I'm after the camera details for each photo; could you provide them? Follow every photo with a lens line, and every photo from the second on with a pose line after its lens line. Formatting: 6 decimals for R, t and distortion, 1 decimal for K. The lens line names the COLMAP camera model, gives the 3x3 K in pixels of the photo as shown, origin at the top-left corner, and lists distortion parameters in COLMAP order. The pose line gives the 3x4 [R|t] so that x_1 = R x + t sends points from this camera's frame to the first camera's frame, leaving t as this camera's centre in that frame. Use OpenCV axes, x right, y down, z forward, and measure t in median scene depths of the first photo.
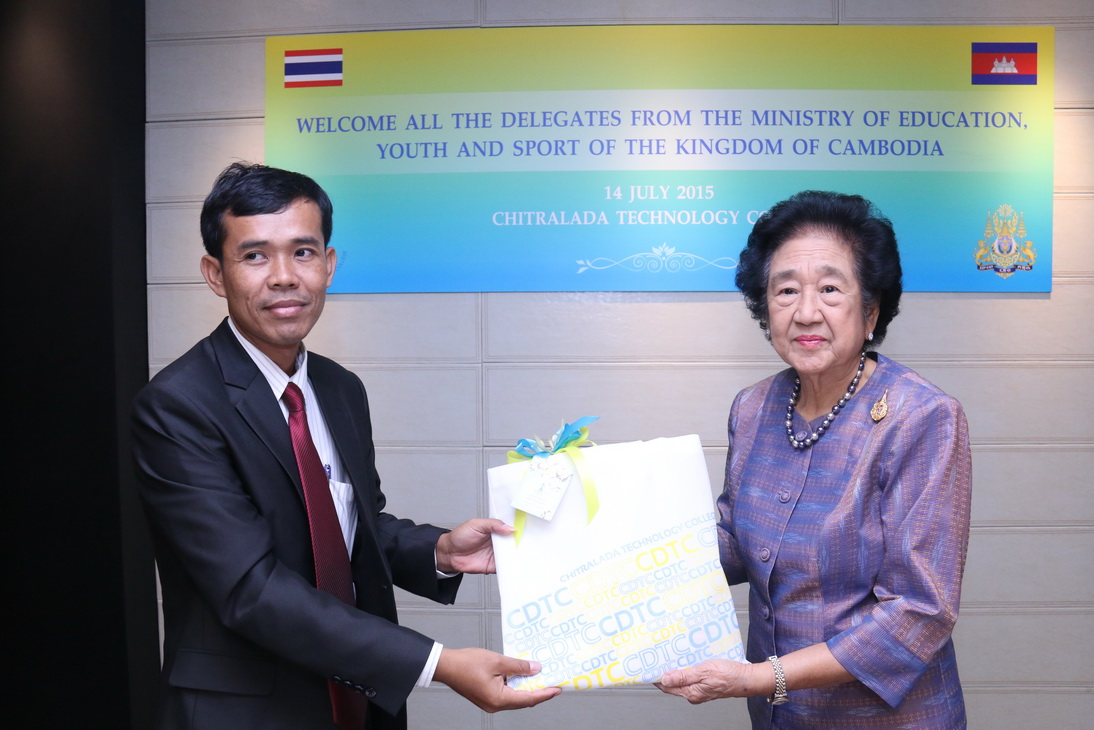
lens RADIAL K [[926.1, 0, 574.7], [0, 926.1, 356.8], [0, 0, 1]] dist [-0.190561, 0.170338]
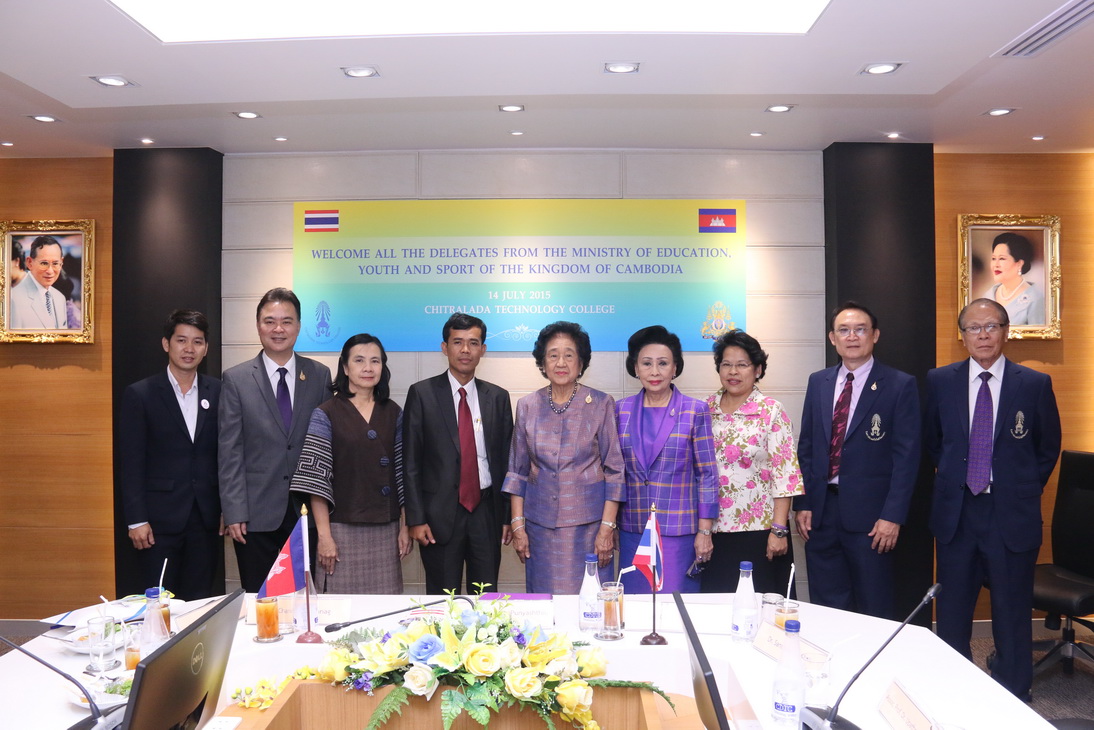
lens RADIAL K [[926.1, 0, 549.4], [0, 926.1, 359.3], [0, 0, 1]] dist [-0.190561, 0.170338]
pose [[0.999459, 0.002234, 0.032815, 0.091566], [-0.000808, 0.999058, -0.043389, 0.020937], [-0.032881, 0.043339, 0.998519, -0.765997]]
